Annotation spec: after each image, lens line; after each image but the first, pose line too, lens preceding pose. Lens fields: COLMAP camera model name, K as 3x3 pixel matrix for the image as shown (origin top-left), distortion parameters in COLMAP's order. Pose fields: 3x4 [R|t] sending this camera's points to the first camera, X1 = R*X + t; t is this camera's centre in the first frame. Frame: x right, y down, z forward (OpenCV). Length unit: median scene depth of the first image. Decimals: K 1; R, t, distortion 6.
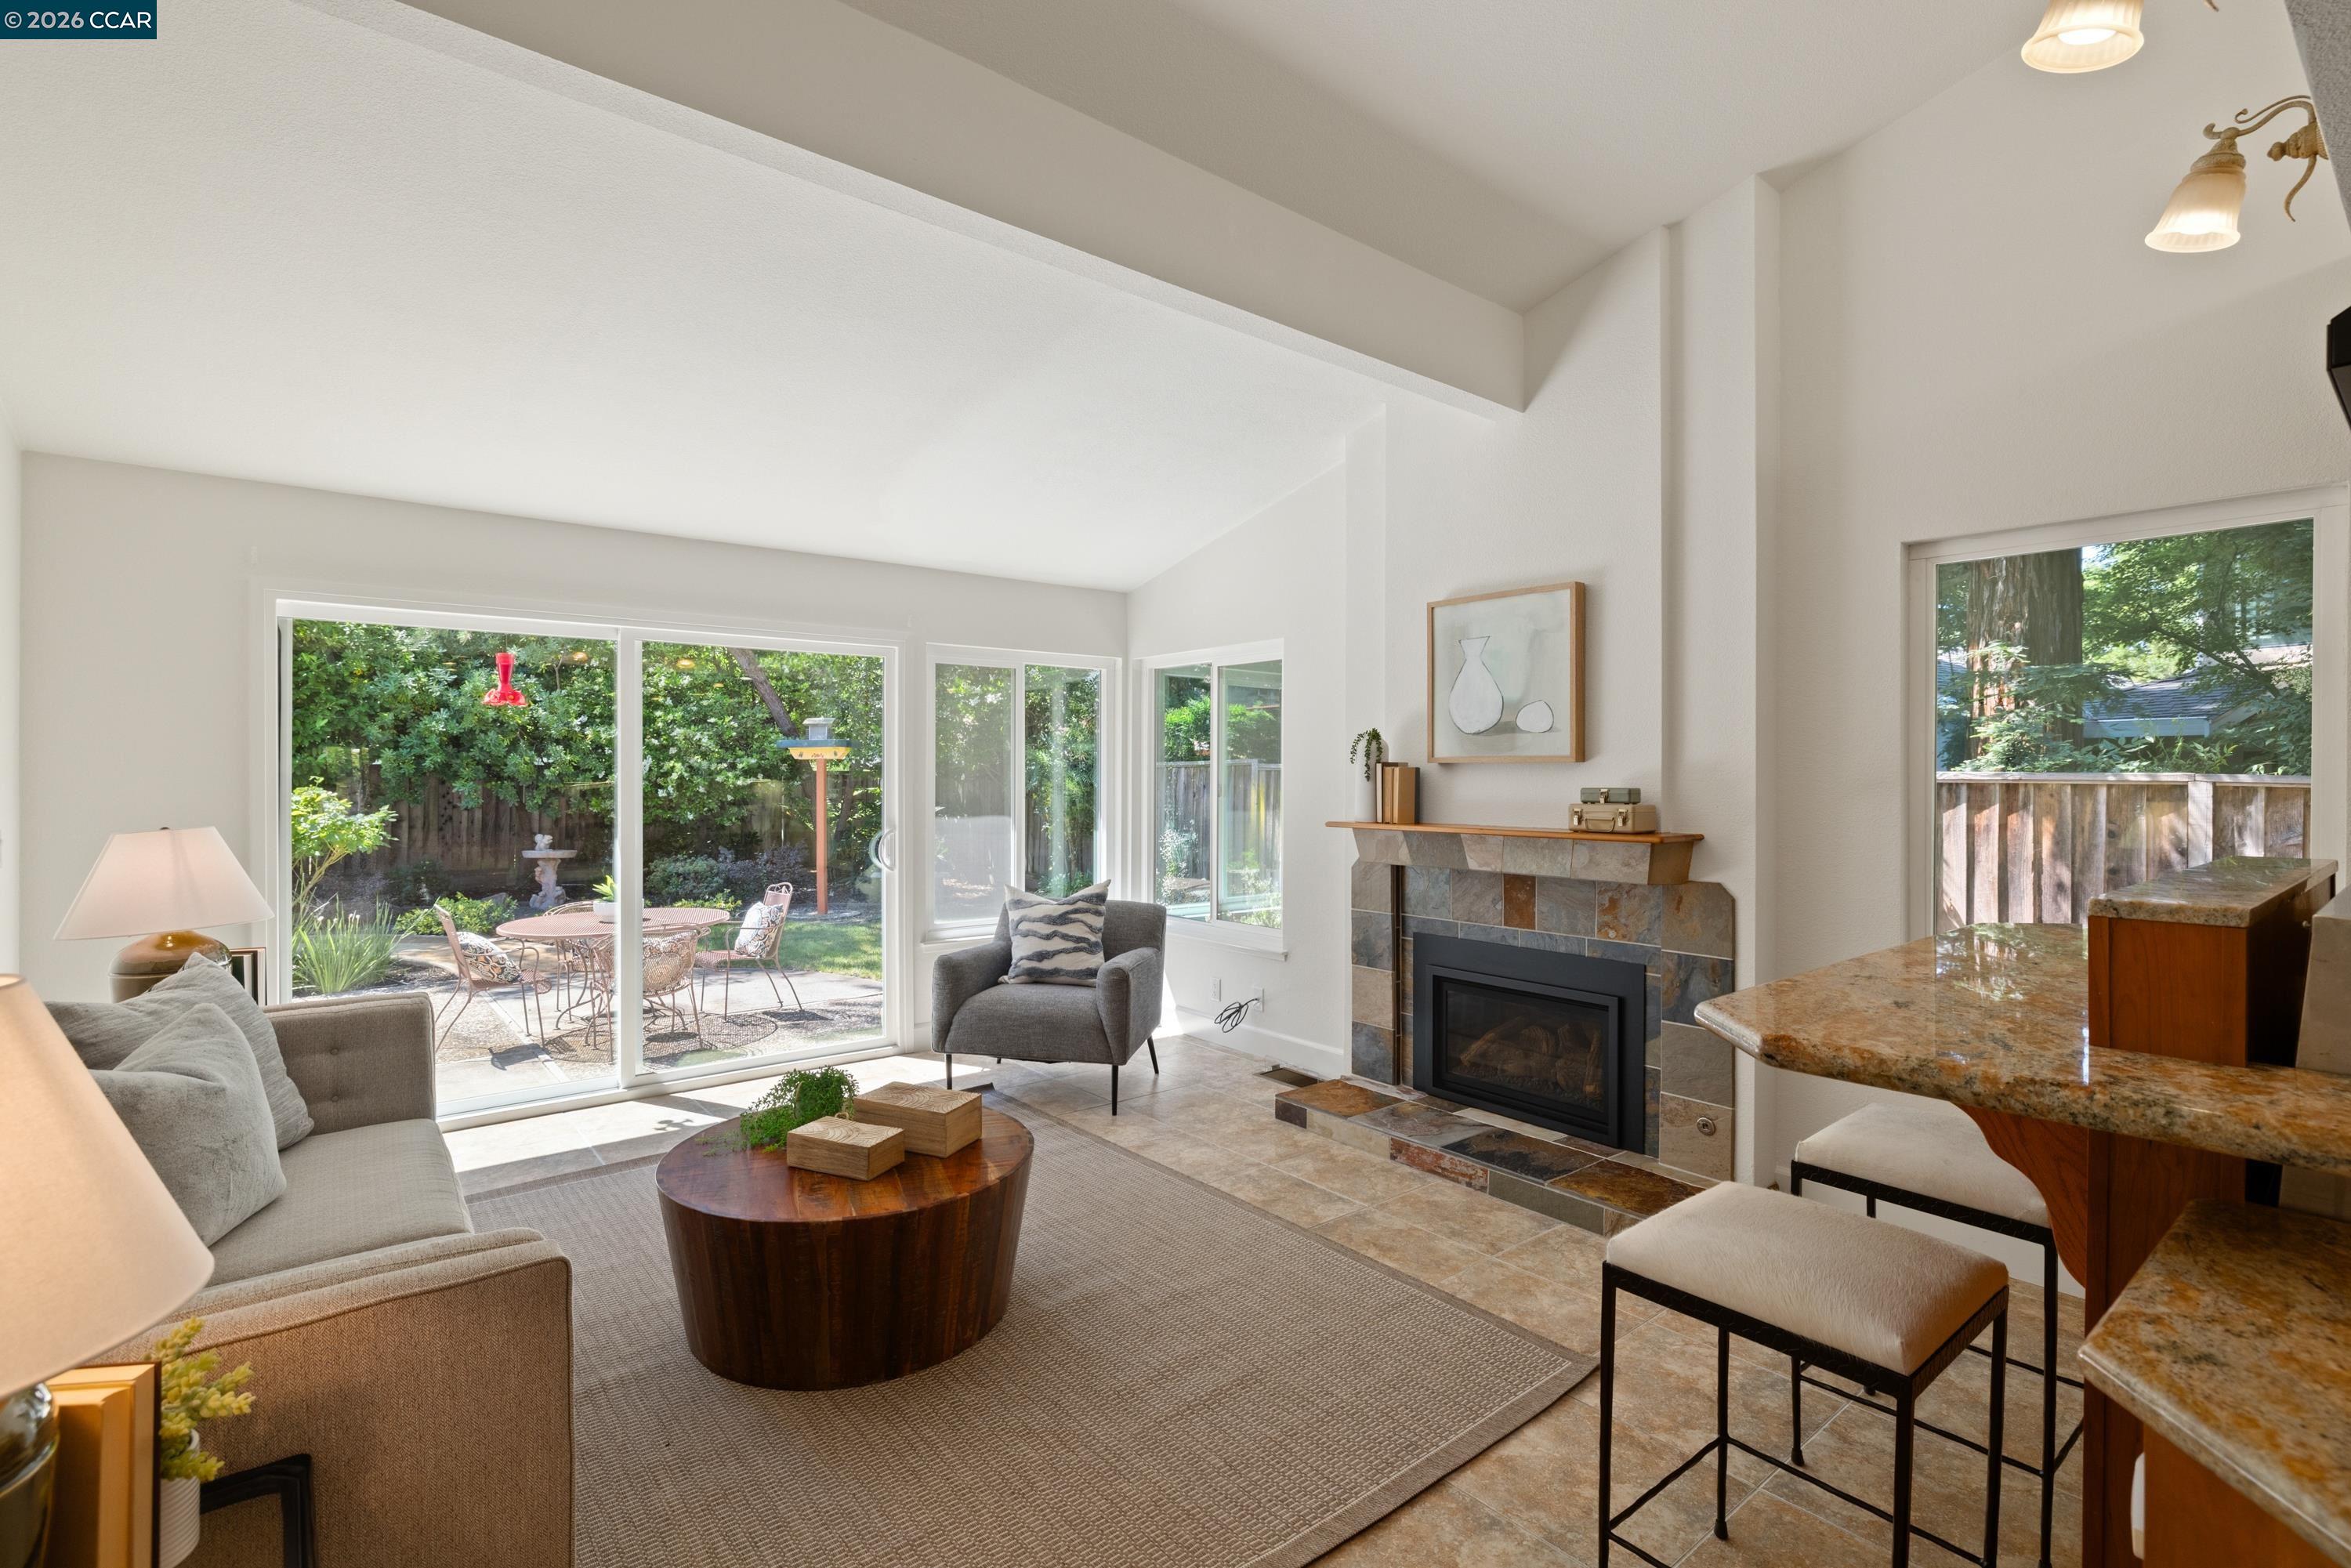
lens RADIAL K [[1087.6, 0, 1159.0], [0, 1087.6, 776.8], [0, 0, 1]] dist [-0.004674, 0.002184]
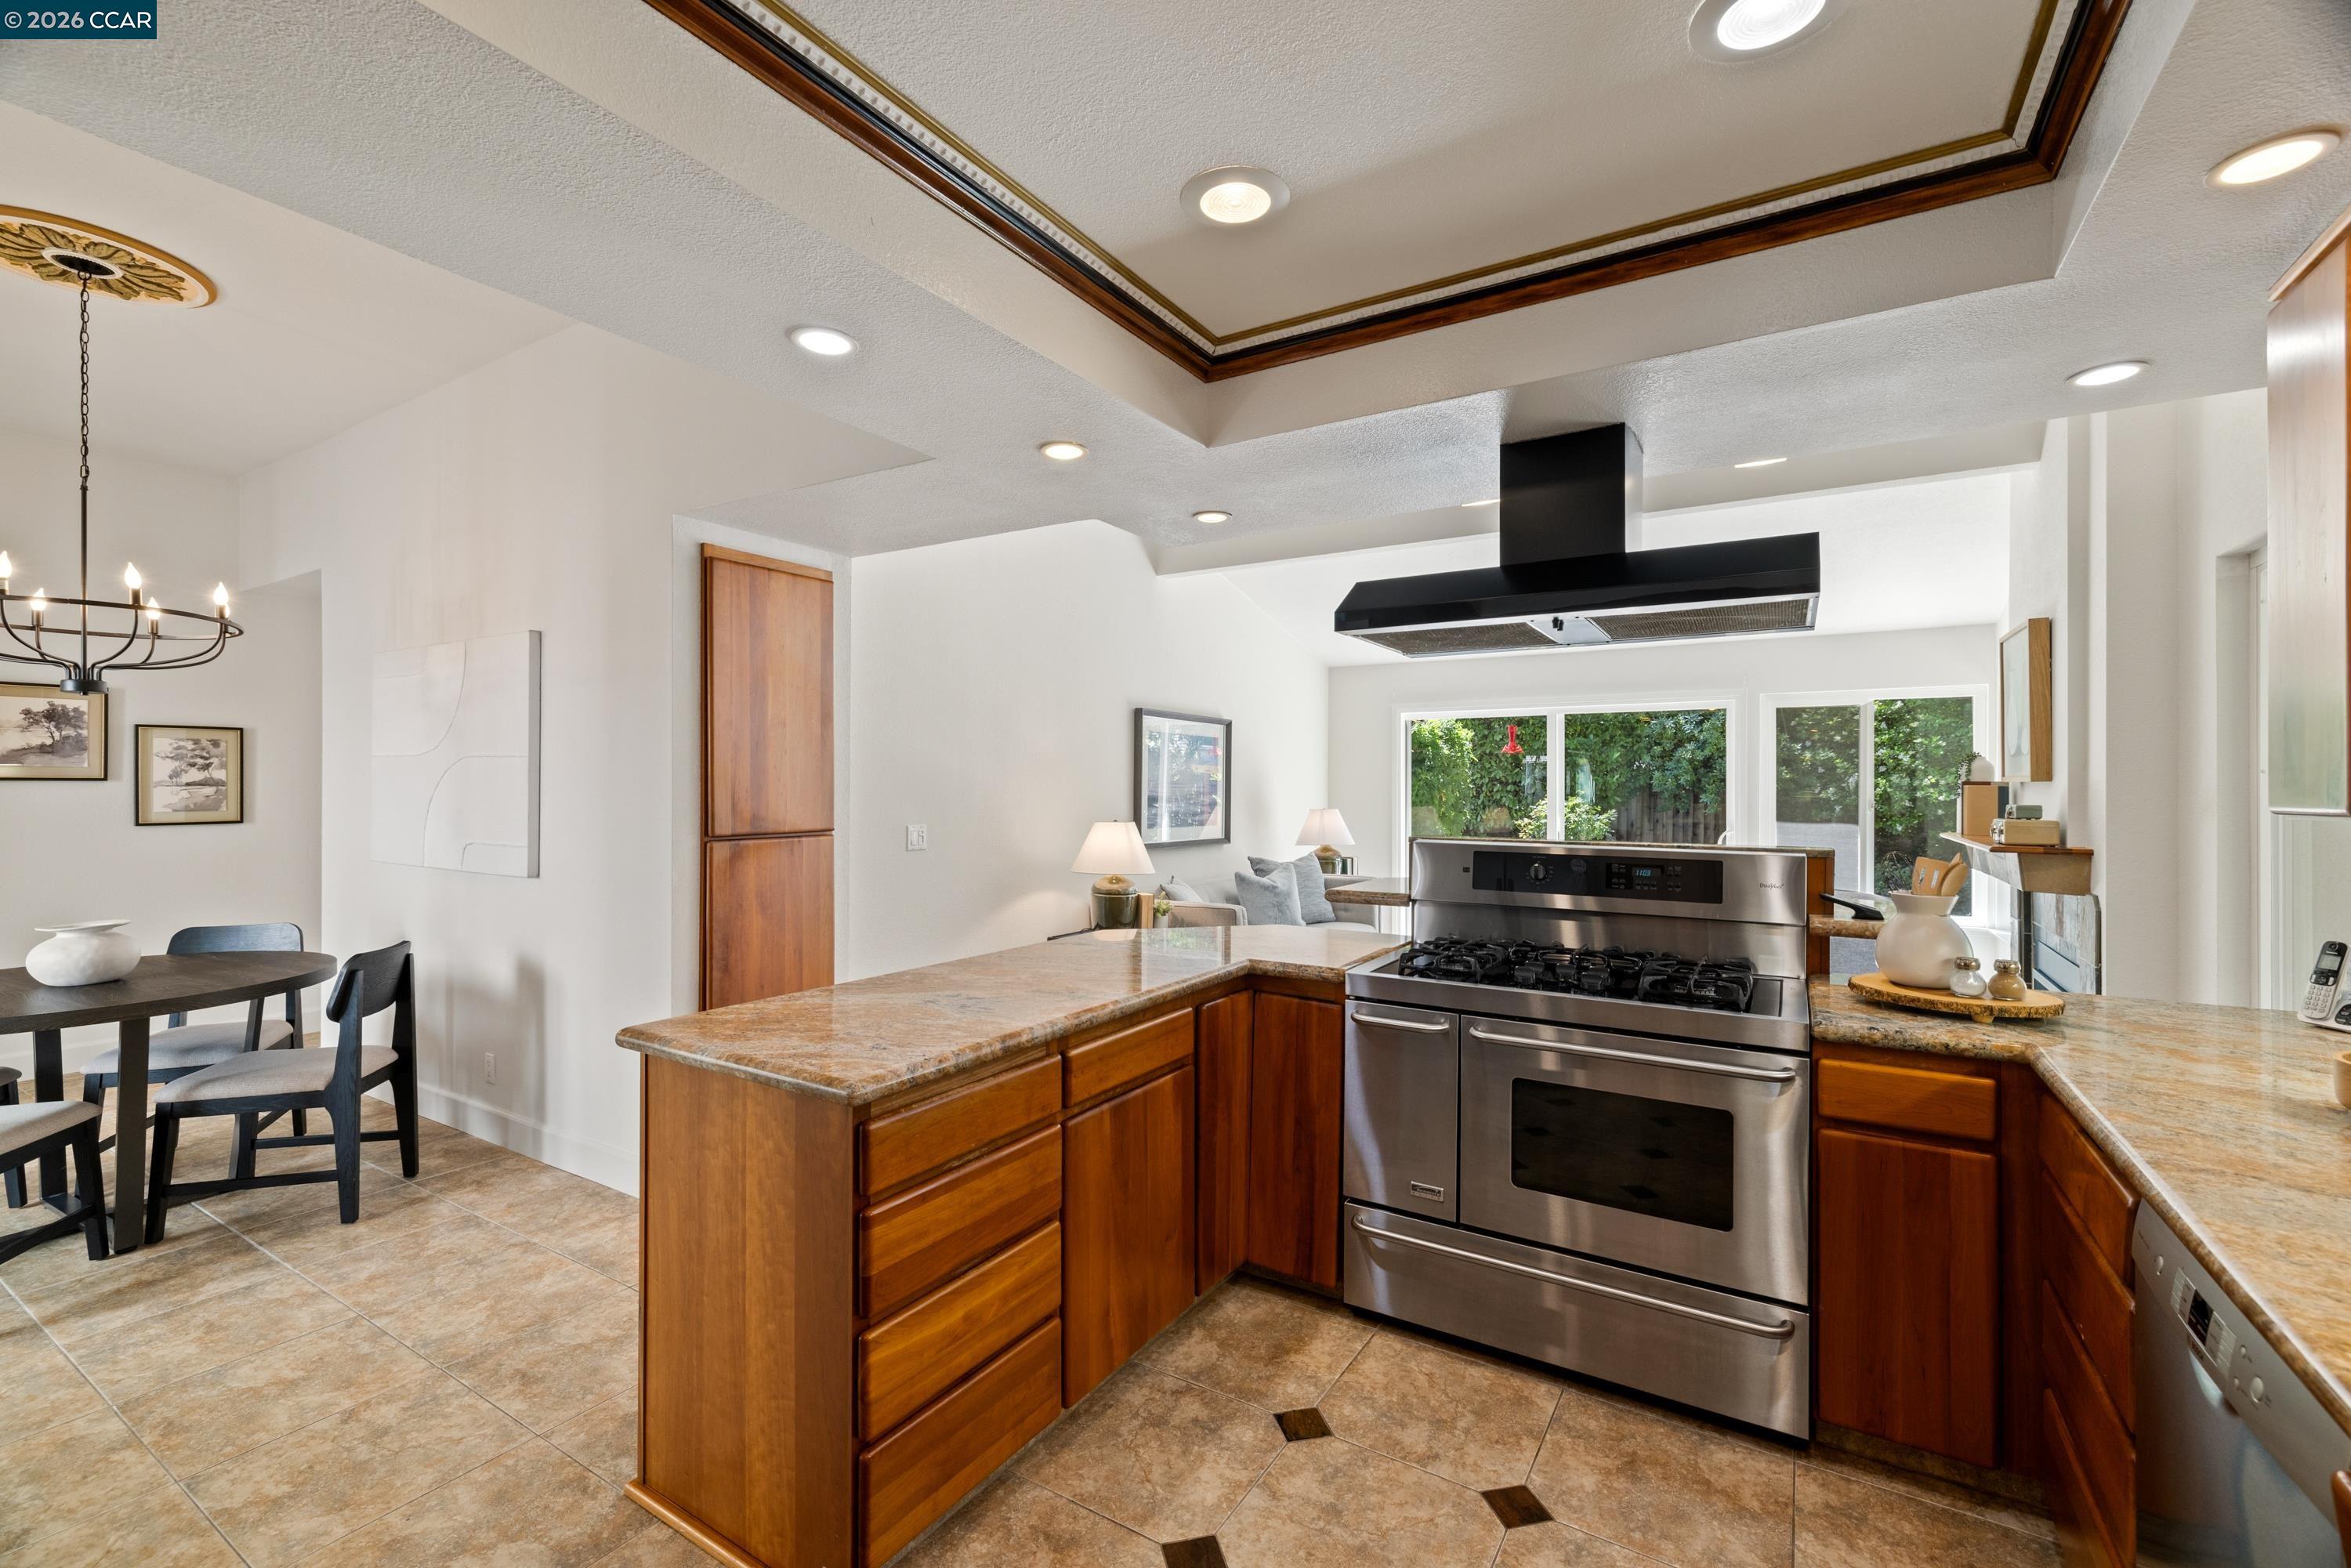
lens RADIAL K [[993.2, 0, 1166.5], [0, 993.2, 775.3], [0, 0, 1]] dist [0.004310, -0.000217]
pose [[0.328683, -0.010305, -0.944384, 0.736499], [-0.004067, 0.999916, -0.012327, -0.003249], [0.944431, 0.007892, 0.328614, -0.118765]]
